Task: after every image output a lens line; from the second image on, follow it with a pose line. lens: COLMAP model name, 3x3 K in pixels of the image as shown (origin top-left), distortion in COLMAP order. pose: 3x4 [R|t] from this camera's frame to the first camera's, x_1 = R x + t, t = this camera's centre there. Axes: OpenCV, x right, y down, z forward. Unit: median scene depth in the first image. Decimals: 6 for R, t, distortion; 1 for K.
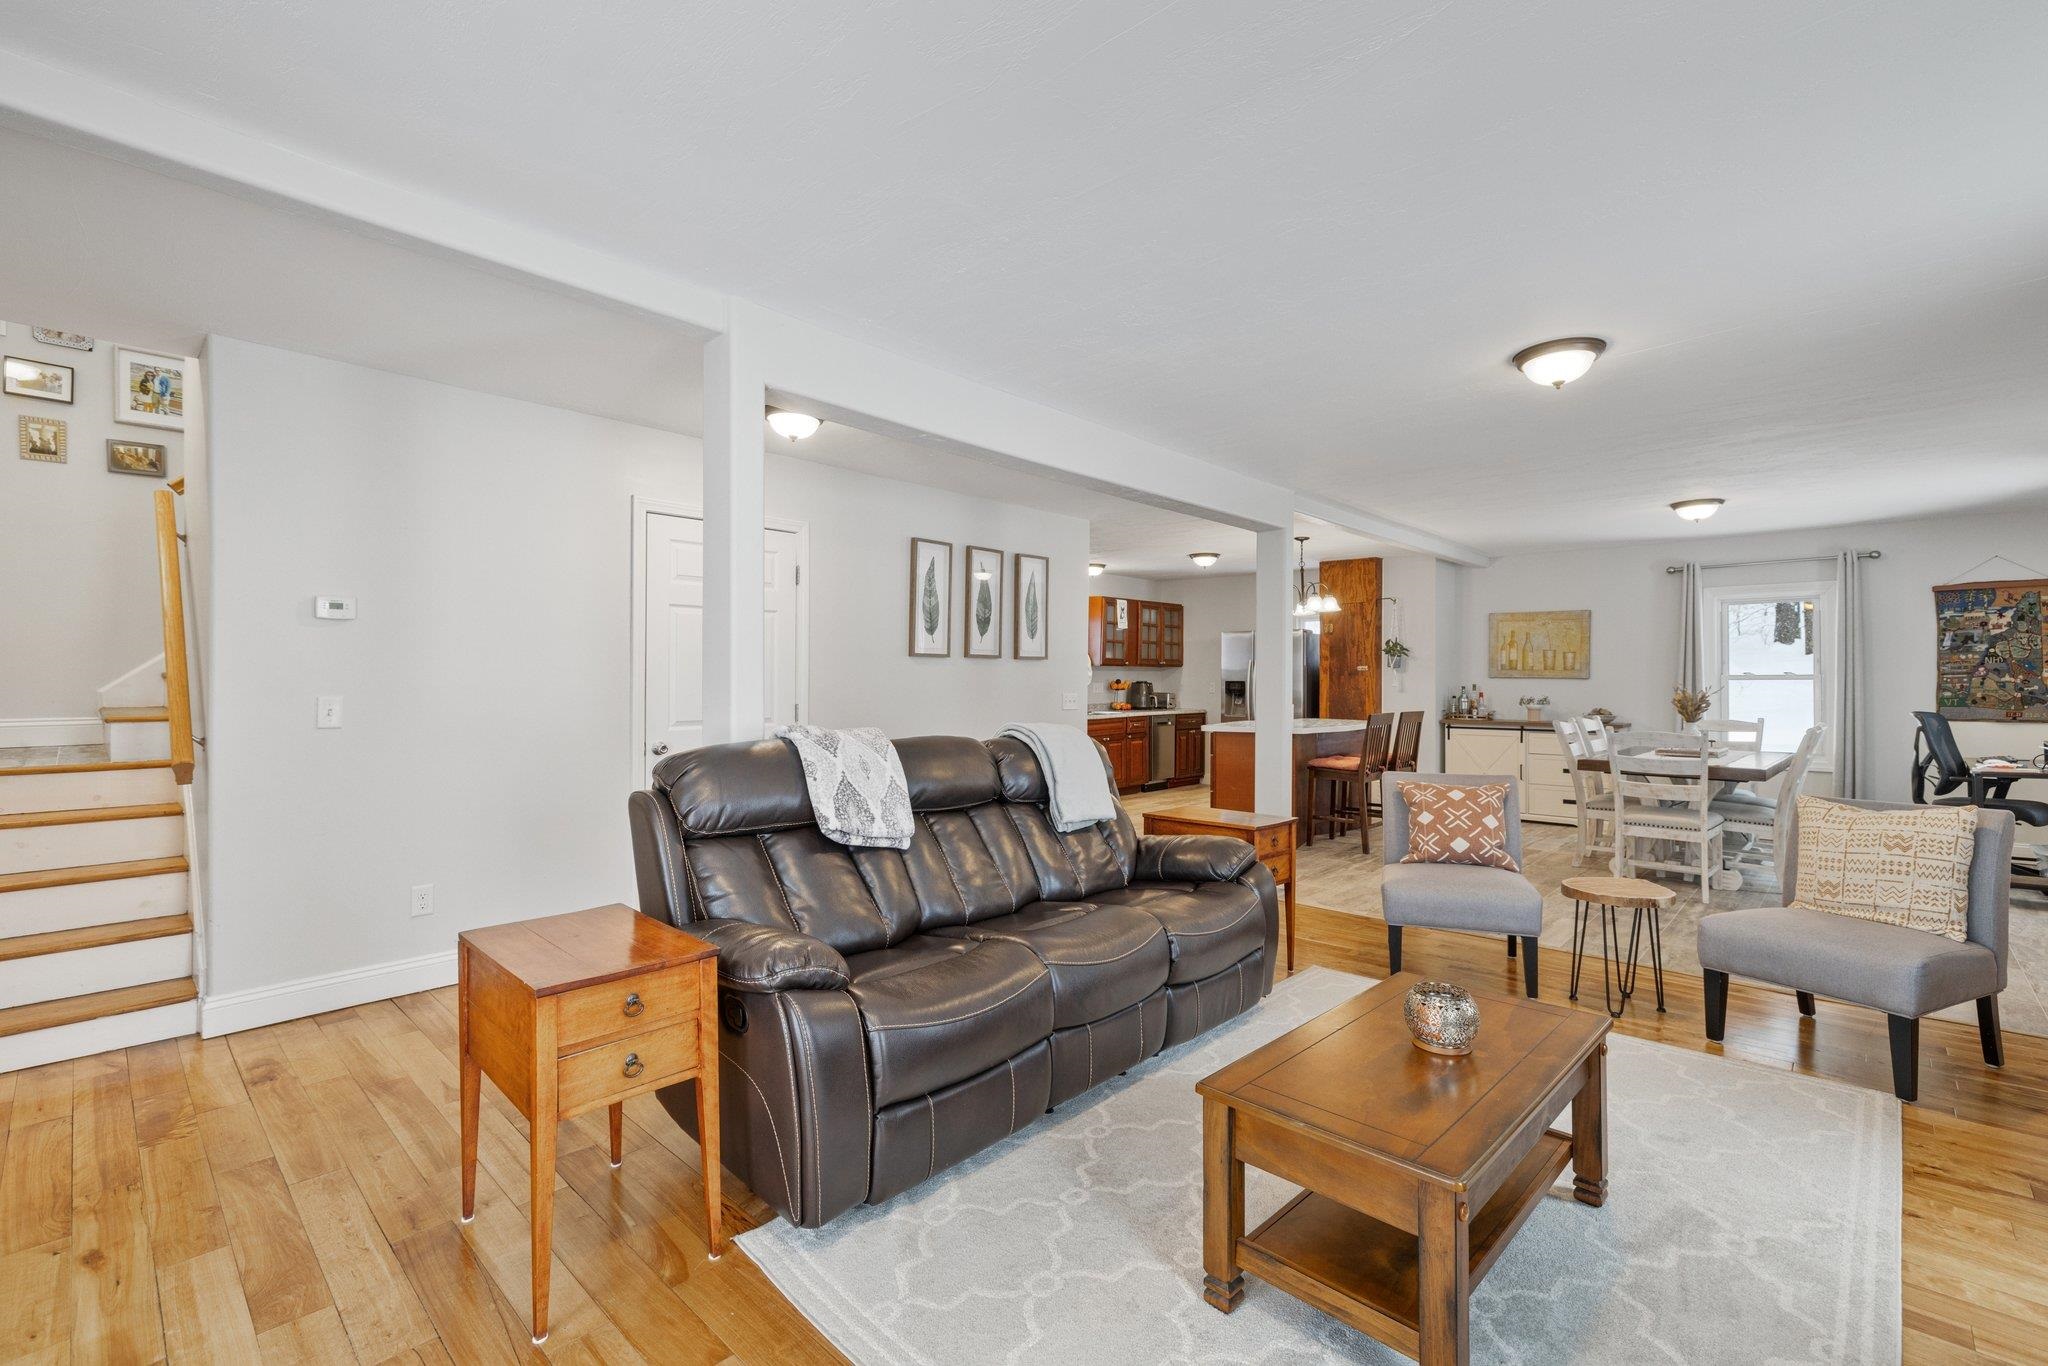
lens RADIAL K [[903.4, 0, 1024.0], [0, 903.4, 683.0], [0, 0, 1]] dist [0.000311, 0.000007]
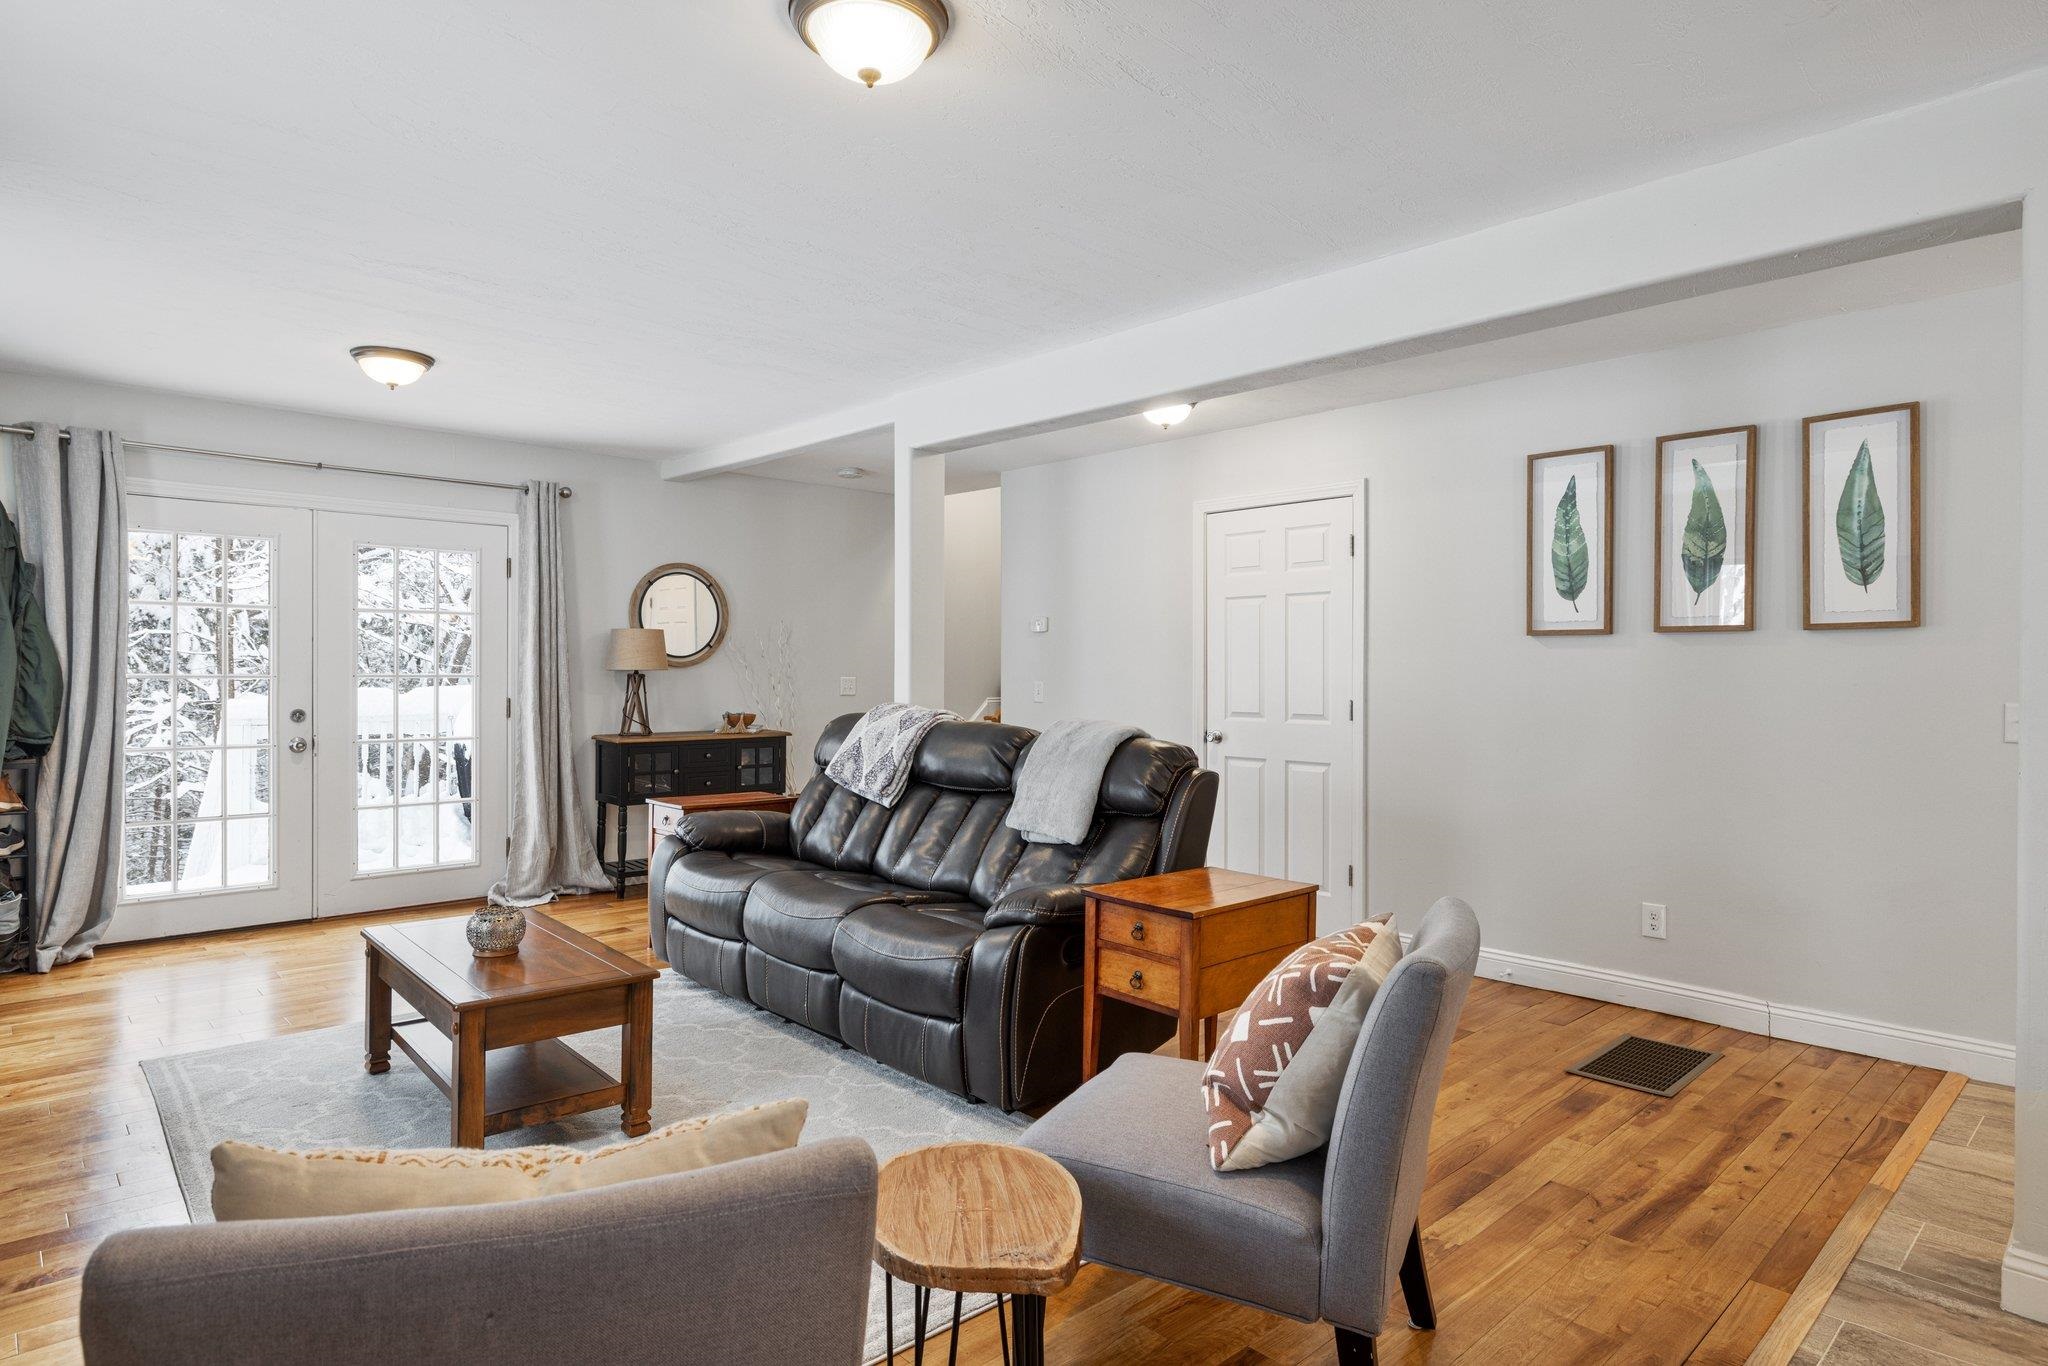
lens RADIAL K [[1100.1, 0, 1024.0], [0, 1100.1, 683.0], [0, 0, 1]] dist [0.000004, -0.000061]
pose [[-0.068796, 0.003457, -0.997625, 0.693771], [-0.006700, 0.999970, 0.003927, 0.005239], [0.997608, 0.006954, -0.068771, 0.664228]]
